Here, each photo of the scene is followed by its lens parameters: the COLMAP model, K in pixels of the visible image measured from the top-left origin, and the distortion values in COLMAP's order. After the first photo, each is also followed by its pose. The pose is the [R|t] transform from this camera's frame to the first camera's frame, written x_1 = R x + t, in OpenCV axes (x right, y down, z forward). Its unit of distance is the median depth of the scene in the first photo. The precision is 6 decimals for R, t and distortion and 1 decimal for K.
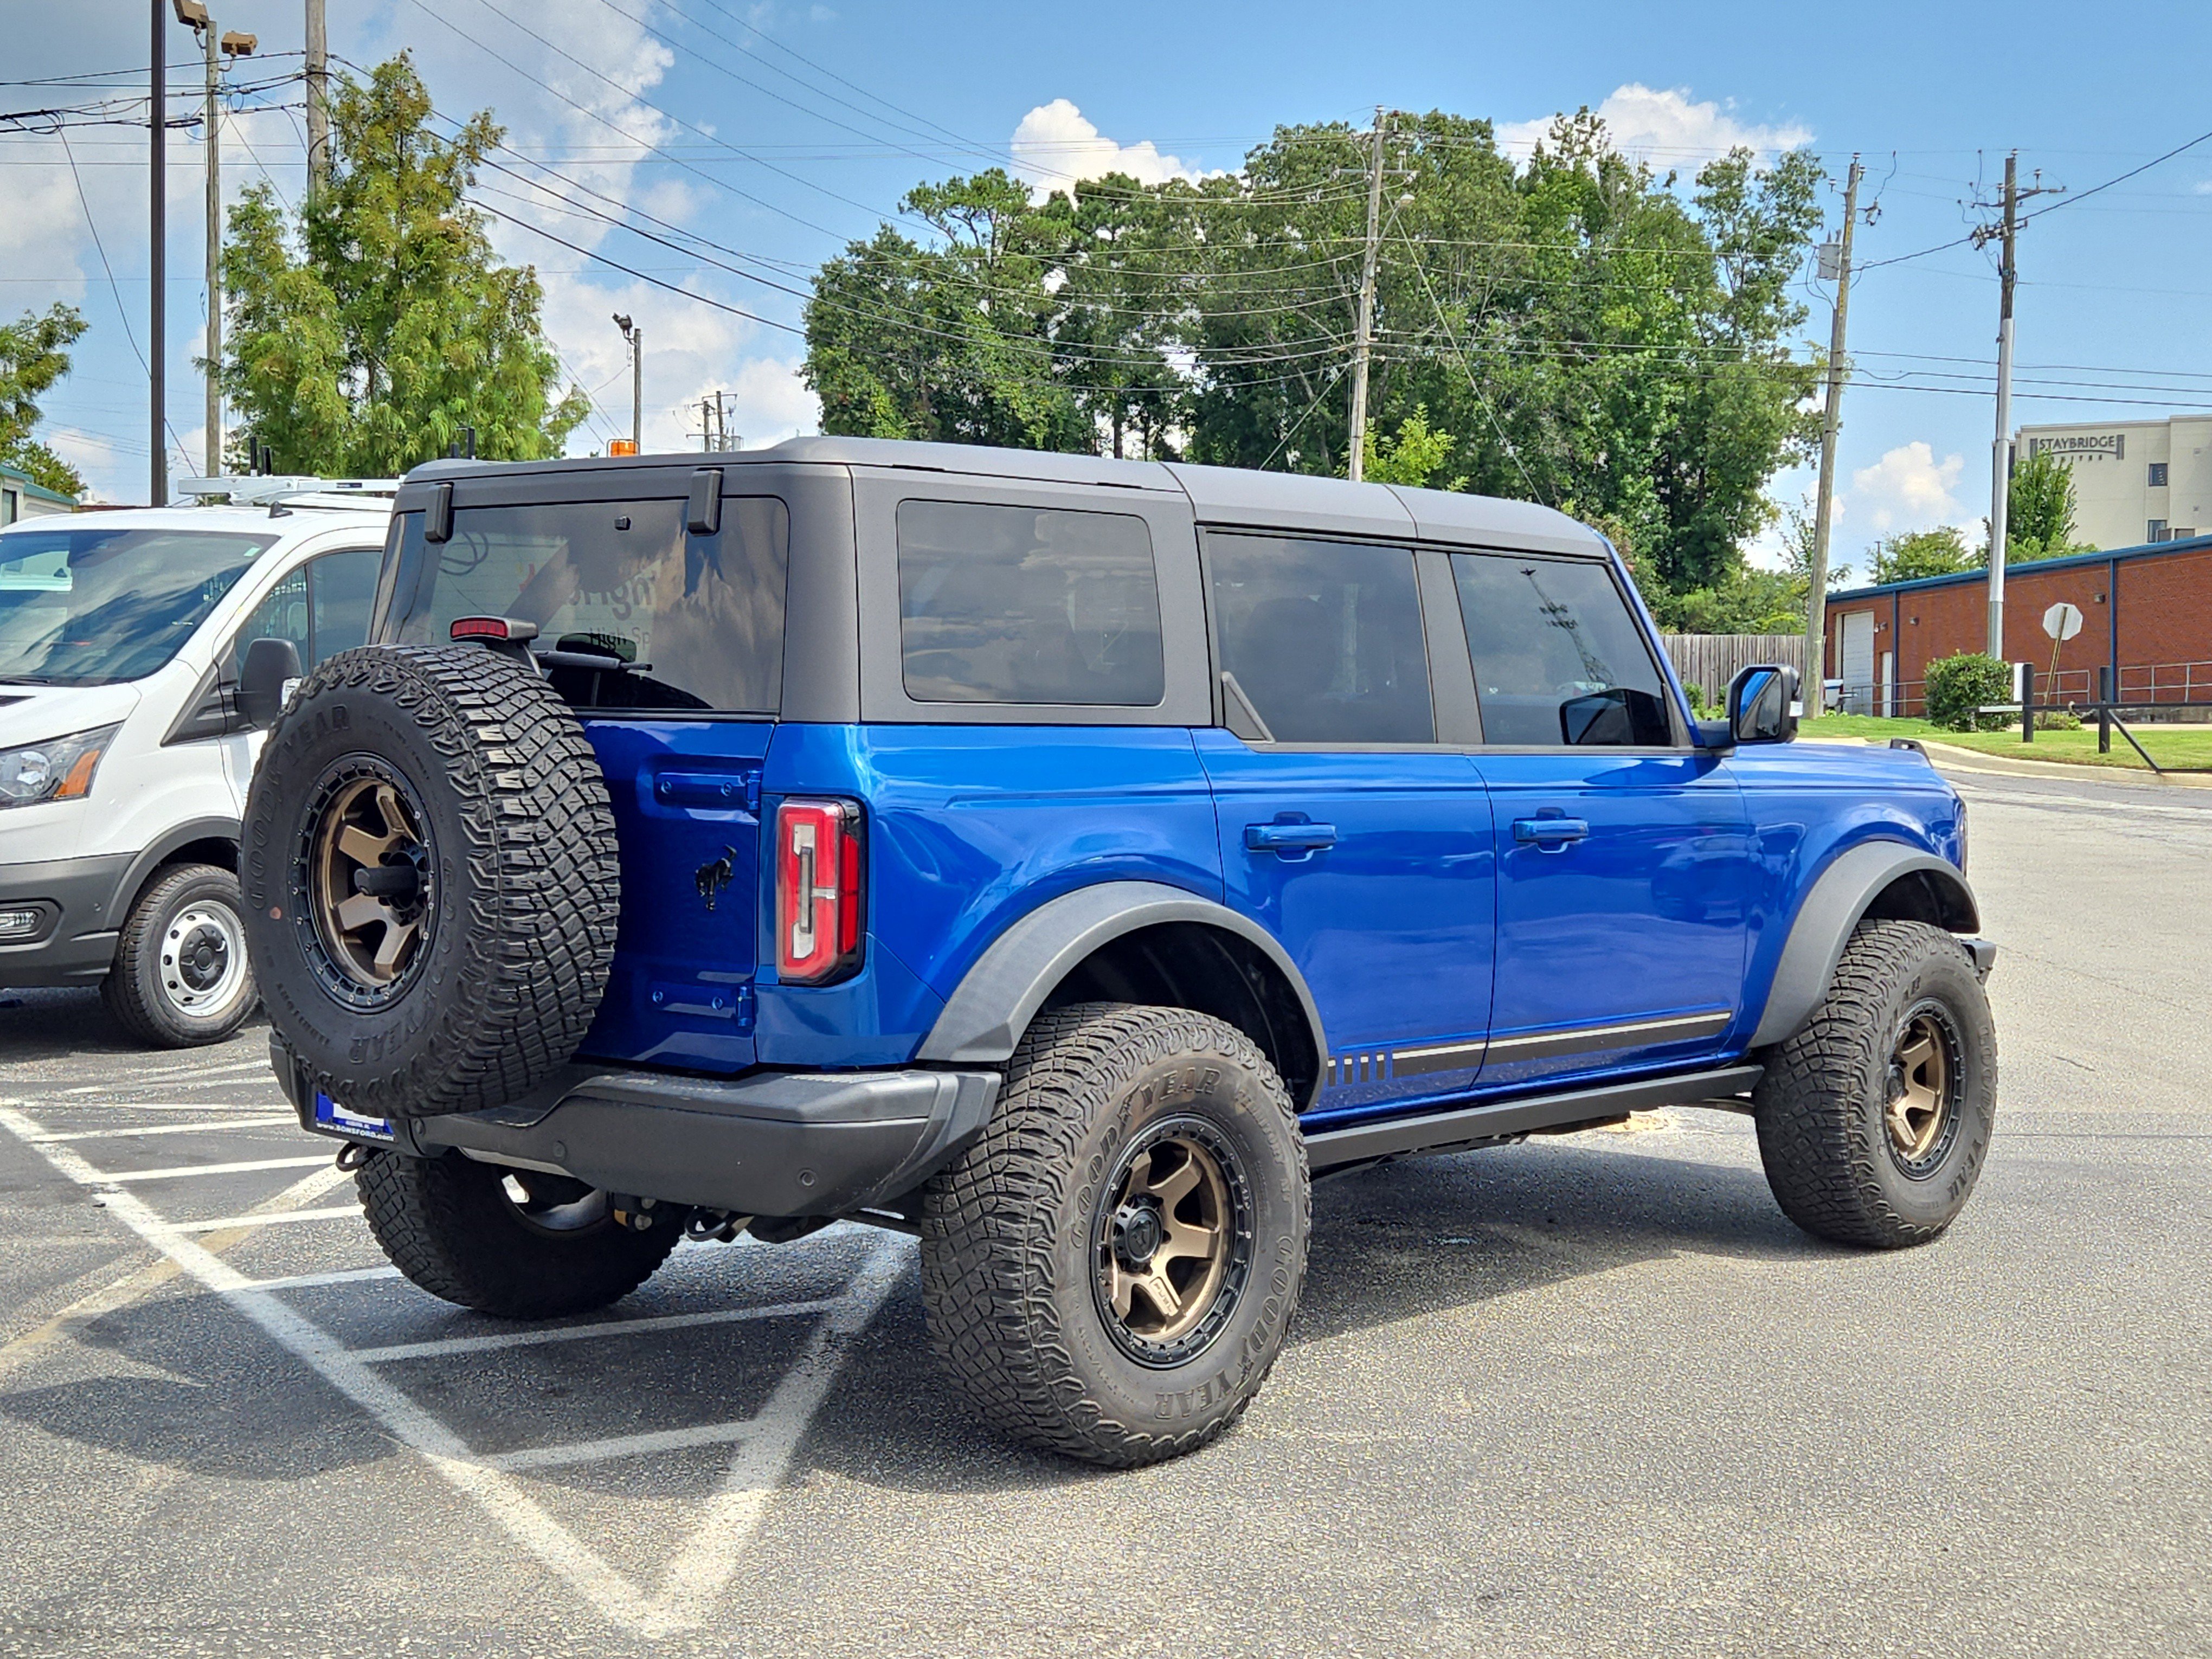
lens RADIAL K [[2988.6, 0, 1099.9], [0, 2988.6, 825.9], [0, 0, 1]] dist [0.025732, 0.000000]
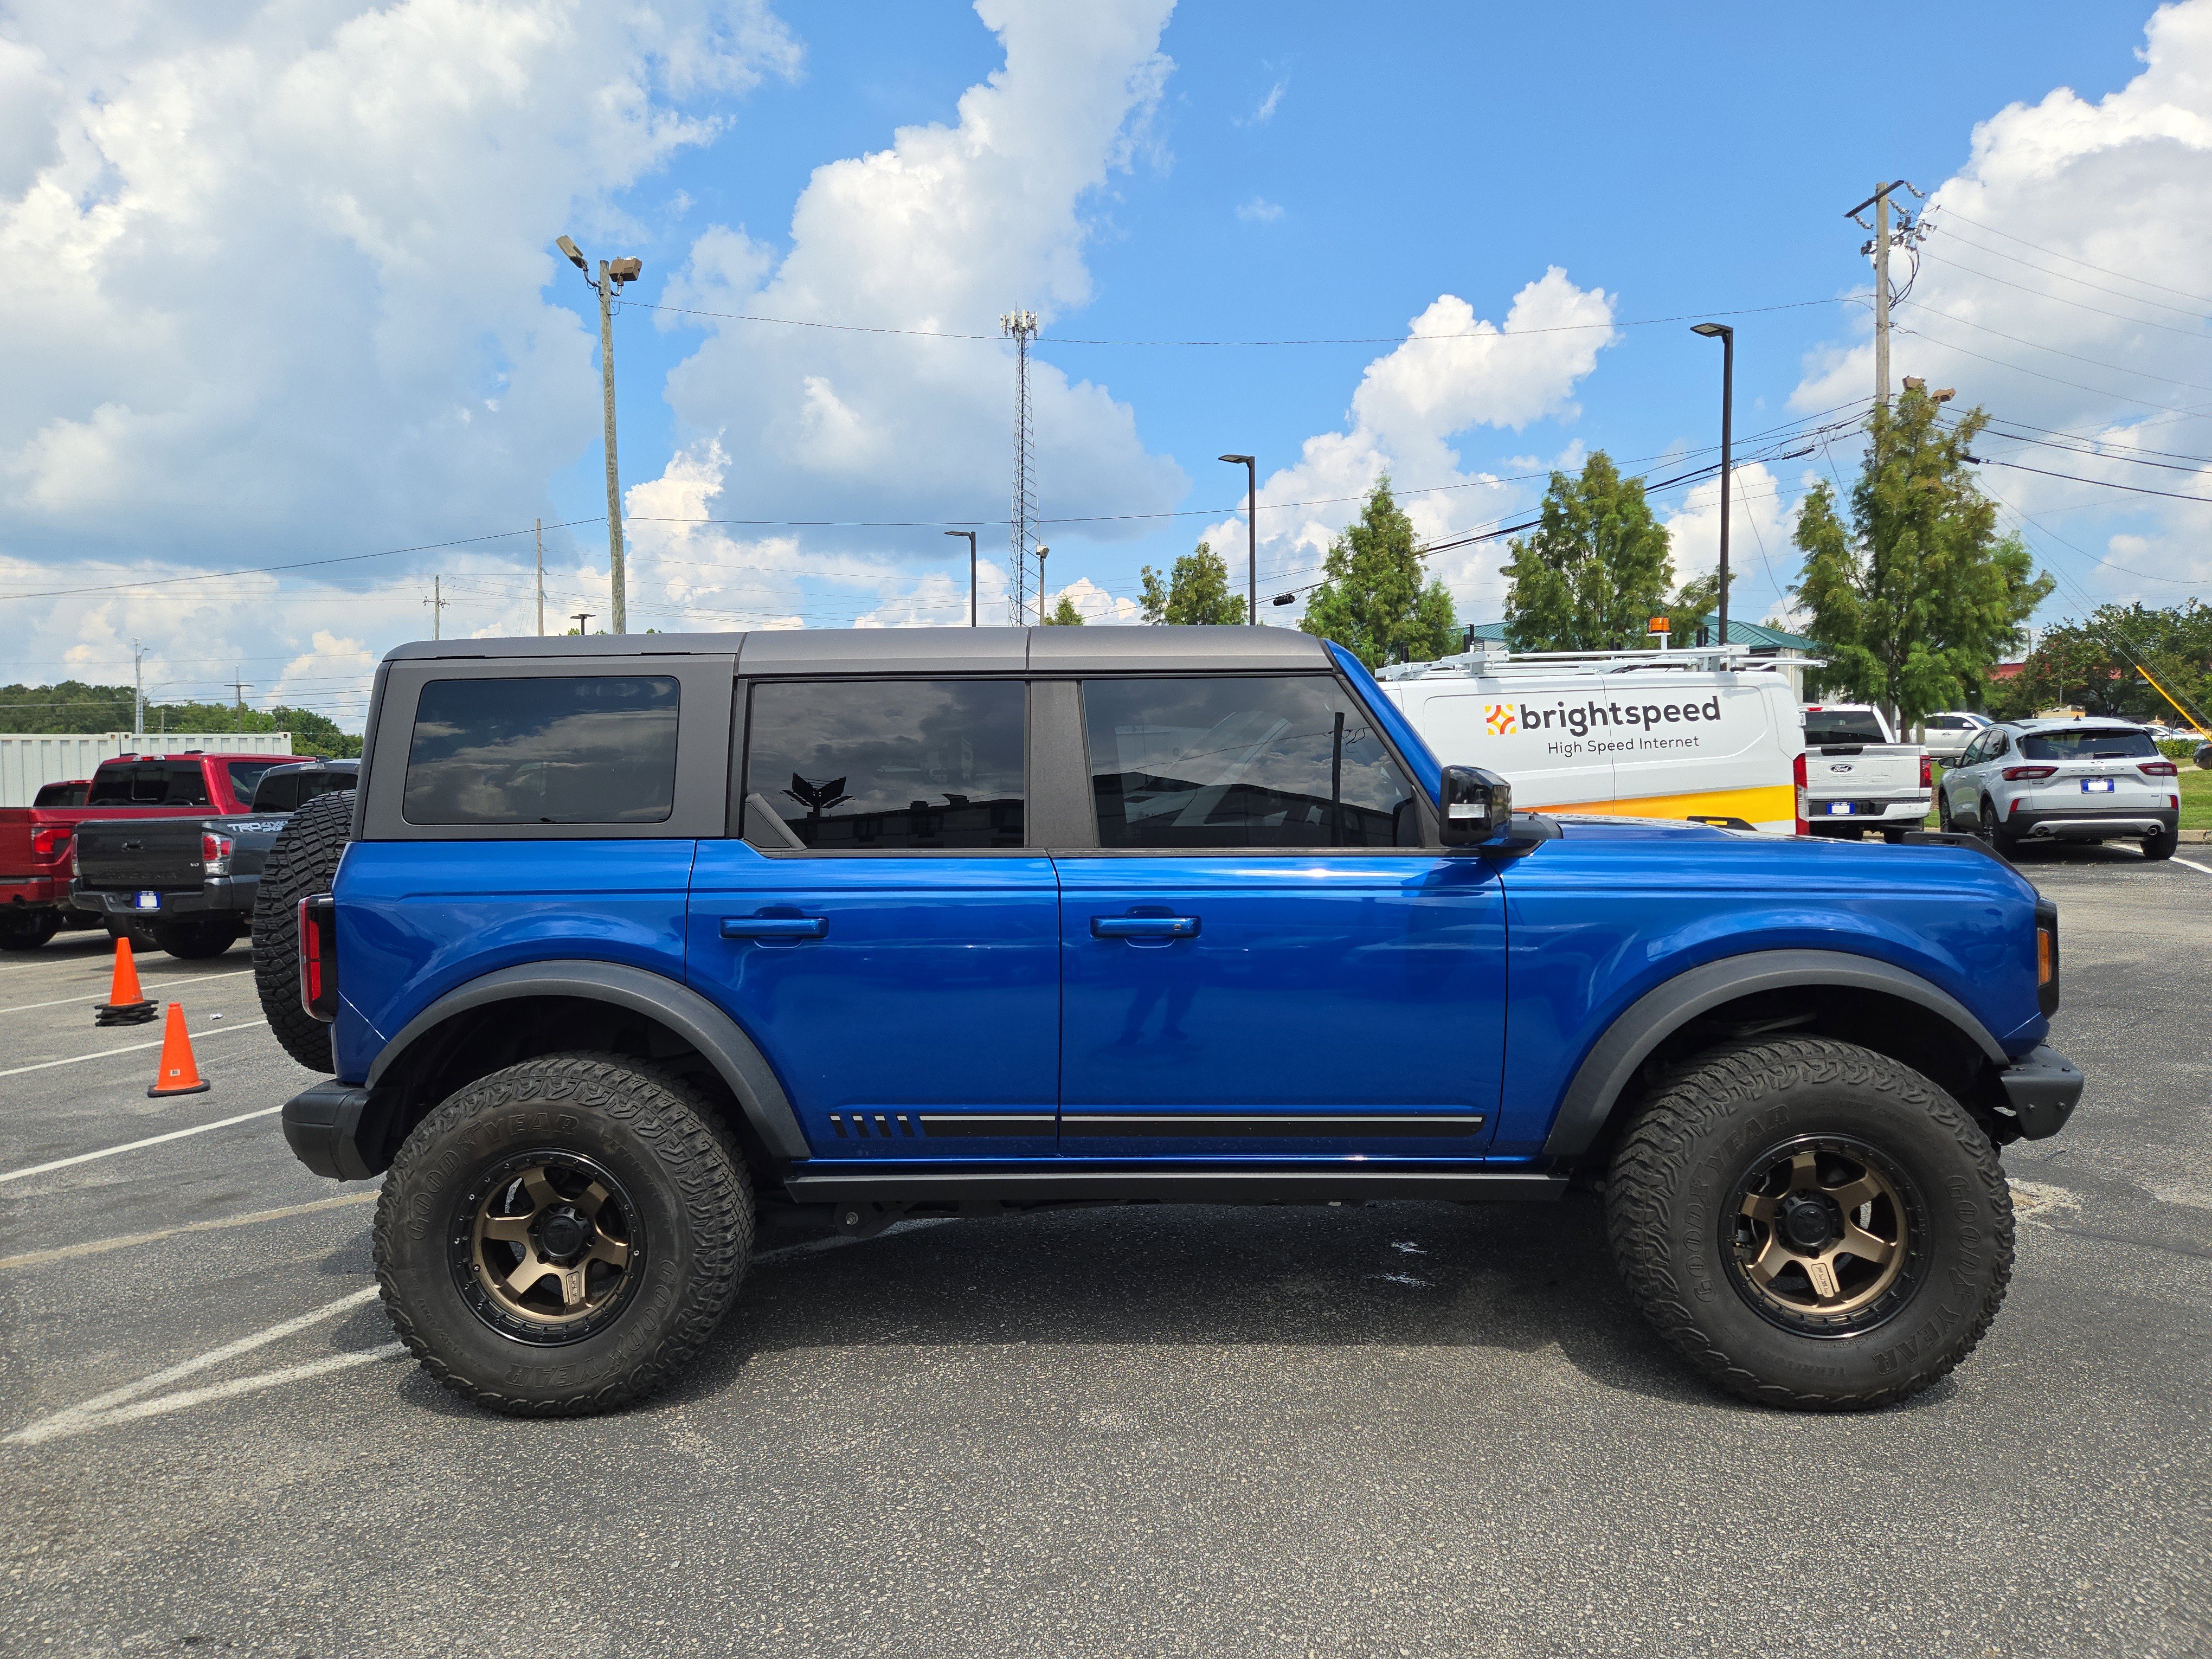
lens RADIAL K [[1525.6, 0, 1099.9], [0, 1525.6, 824.8], [0, 0, 1]] dist [0.024331, -0.001119]
pose [[0.631017, 0.003545, -0.775761, 0.329558], [-0.015852, 0.999840, -0.008326, -0.018771], [0.775607, 0.017551, 0.630972, 0.373871]]
